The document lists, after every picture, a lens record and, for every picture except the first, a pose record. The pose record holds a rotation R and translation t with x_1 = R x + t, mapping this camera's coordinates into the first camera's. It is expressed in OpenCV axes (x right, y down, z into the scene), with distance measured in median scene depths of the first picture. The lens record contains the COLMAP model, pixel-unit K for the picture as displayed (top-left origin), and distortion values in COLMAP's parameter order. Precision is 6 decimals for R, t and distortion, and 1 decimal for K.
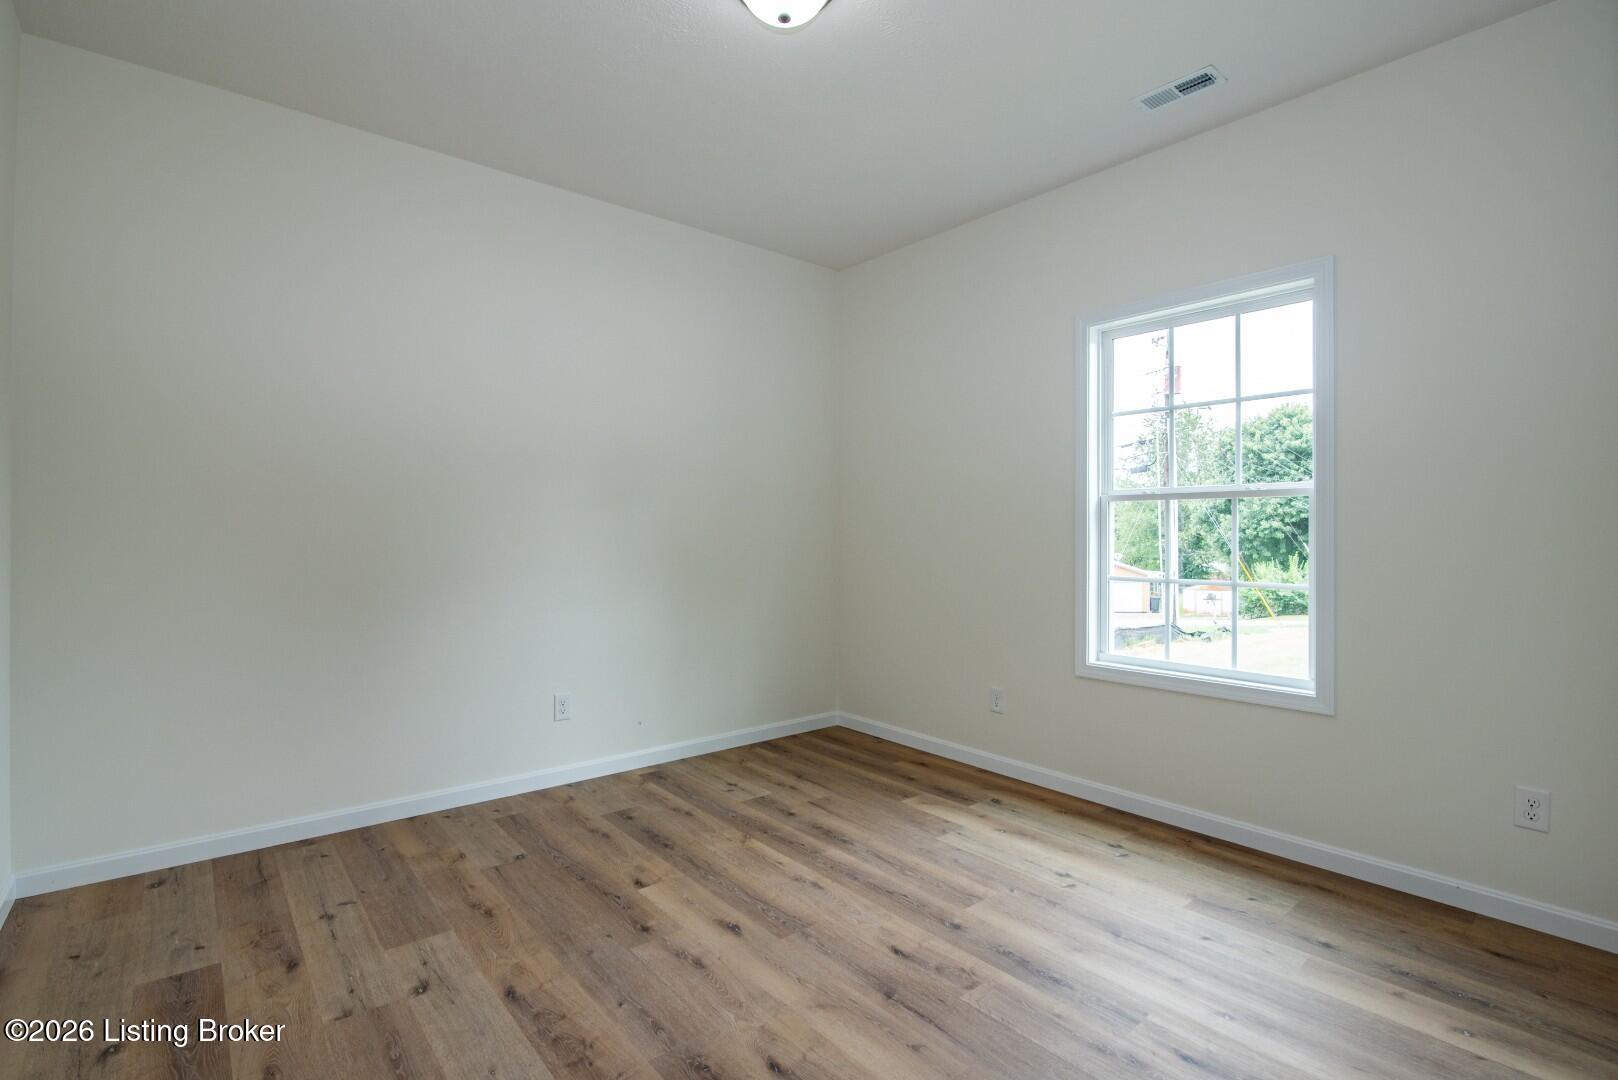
lens RADIAL K [[744.9, 0, 809.5], [0, 744.9, 547.1], [0, 0, 1]] dist [-0.016261, 0.000374]
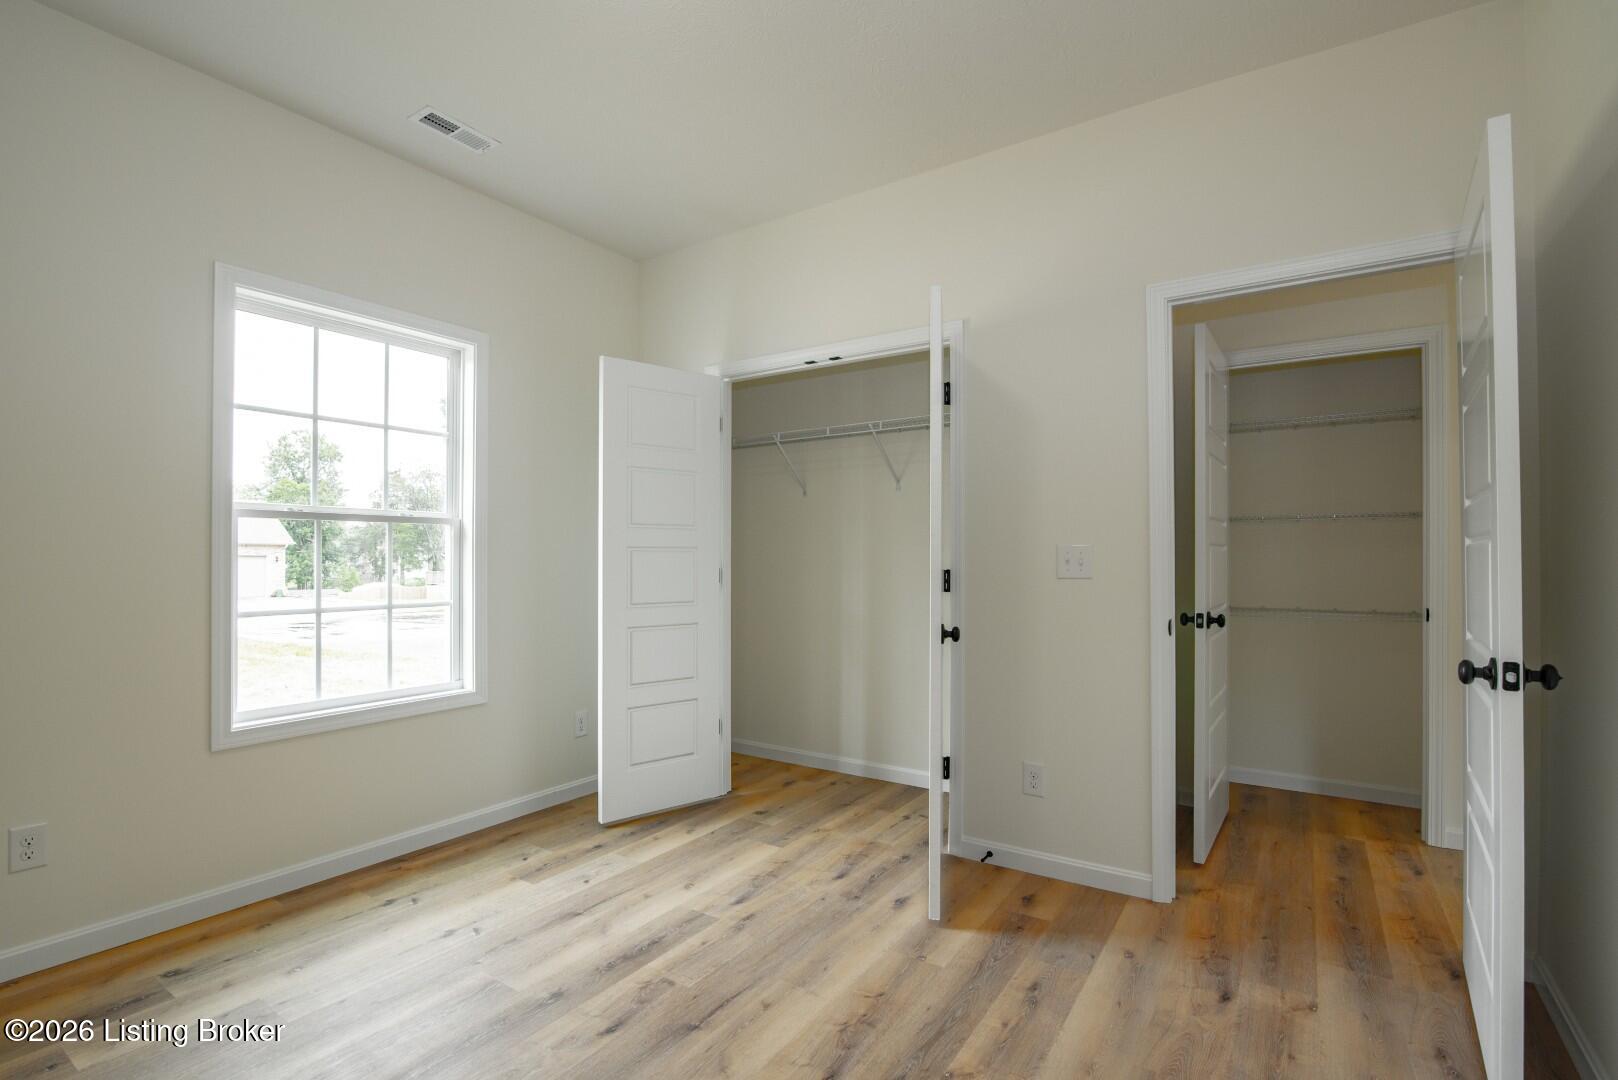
lens RADIAL K [[744.9, 0, 809.5], [0, 744.9, 547.1], [0, 0, 1]] dist [-0.016261, 0.000374]
pose [[-0.278481, 0.009289, 0.960397, -0.599183], [0.010547, 0.999923, -0.006613, -0.018812], [-0.960384, 0.008288, -0.278557, 0.754916]]
